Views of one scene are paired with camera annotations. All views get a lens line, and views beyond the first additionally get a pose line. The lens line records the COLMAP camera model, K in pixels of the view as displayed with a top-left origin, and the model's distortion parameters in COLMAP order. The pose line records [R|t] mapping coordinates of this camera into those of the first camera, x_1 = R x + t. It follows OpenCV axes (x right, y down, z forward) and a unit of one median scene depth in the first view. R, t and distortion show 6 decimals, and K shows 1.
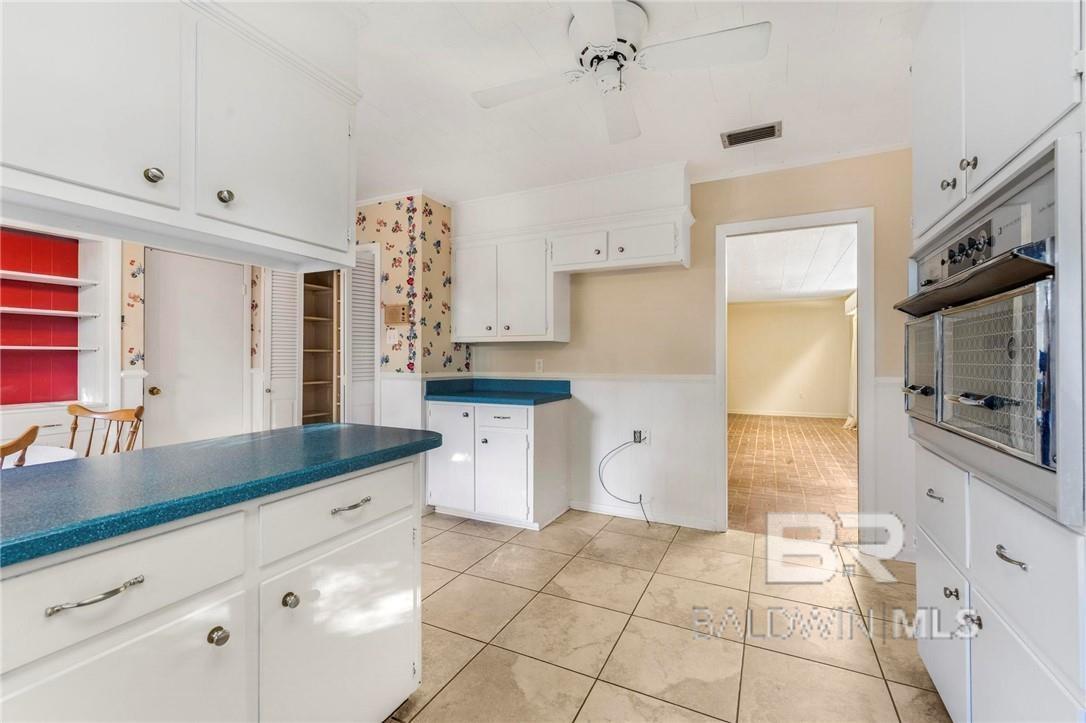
lens RADIAL K [[463.1, 0, 544.6], [0, 463.1, 357.0], [0, 0, 1]] dist [0.004336, -0.000628]
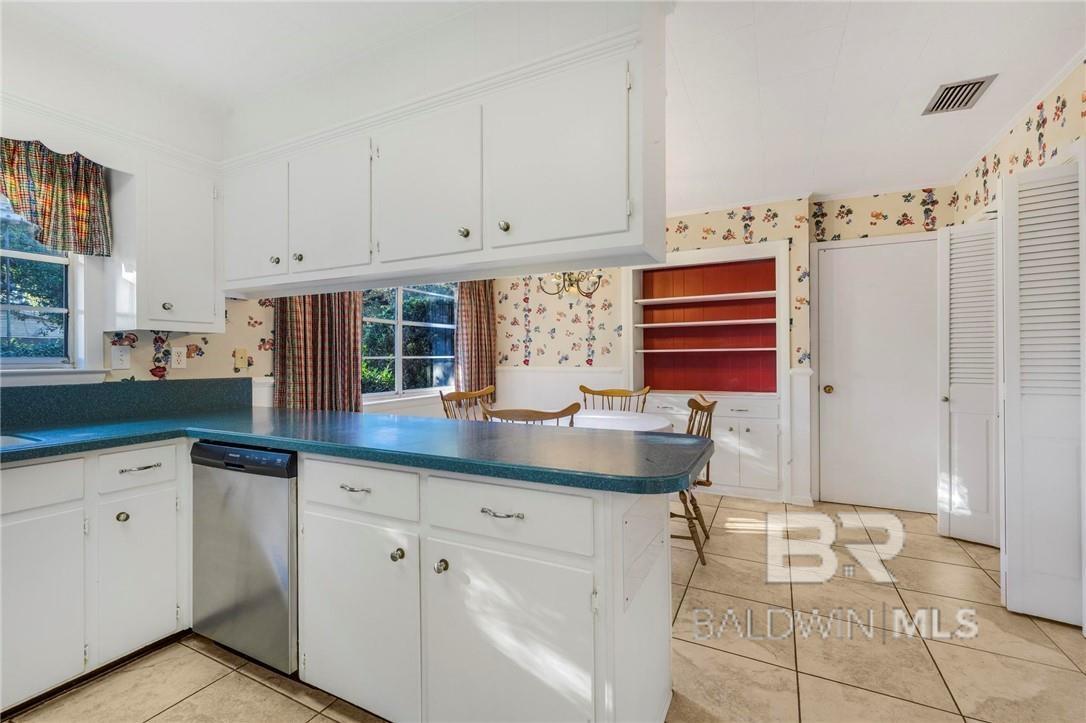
lens RADIAL K [[463.1, 0, 537.9], [0, 463.1, 357.9], [0, 0, 1]] dist [0.004336, -0.000628]
pose [[-0.017758, -0.001915, -0.999840, 0.286668], [0.007667, 0.999969, -0.002051, 0.002532], [0.999813, -0.007703, -0.017743, 0.593251]]
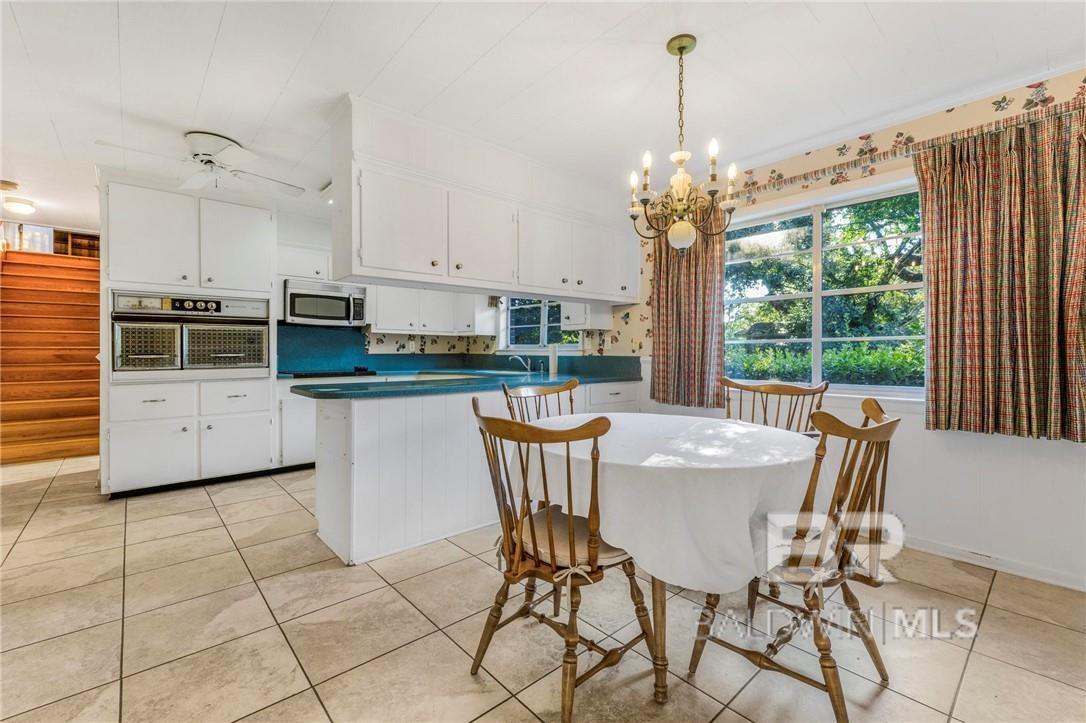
lens RADIAL K [[463.1, 0, 537.2], [0, 463.1, 350.7], [0, 0, 1]] dist [0.004336, -0.000628]
pose [[-0.924819, -0.002499, 0.380400, -1.162102], [-0.005076, 0.999970, -0.005772, 0.034174], [-0.380375, -0.007269, -0.924804, 1.551418]]
